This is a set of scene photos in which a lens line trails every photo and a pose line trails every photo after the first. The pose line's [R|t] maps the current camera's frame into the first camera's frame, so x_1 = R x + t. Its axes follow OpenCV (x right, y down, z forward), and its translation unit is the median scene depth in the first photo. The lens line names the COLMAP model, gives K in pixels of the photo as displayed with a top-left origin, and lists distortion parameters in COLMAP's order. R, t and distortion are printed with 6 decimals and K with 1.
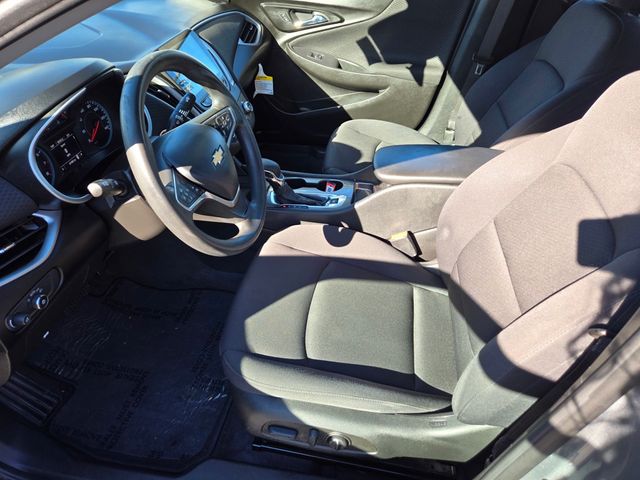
lens RADIAL K [[448.6, 0, 321.4], [0, 448.6, 246.5], [0, 0, 1]] dist [0.021176, -0.002363]
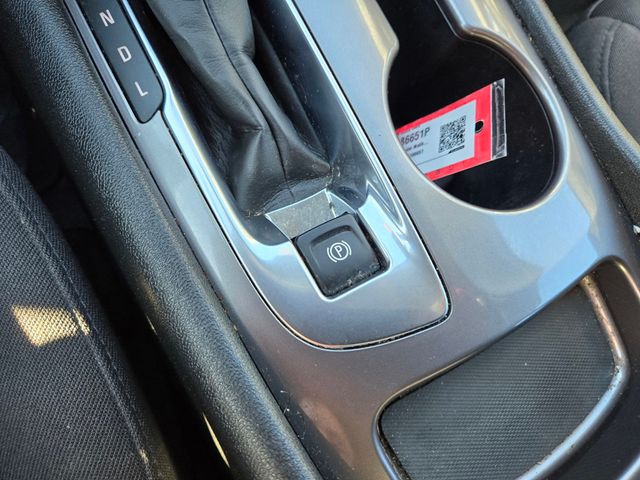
lens RADIAL K [[453.9, 0, 320.0], [0, 453.9, 240.0], [0, 0, 1]] dist [0.006480, 0.000303]
pose [[0.576607, 0.817021, 0.001045, 0.016309], [-0.697830, 0.491823, 0.520714, -0.121143], [0.424920, -0.300977, 0.853730, 0.662006]]
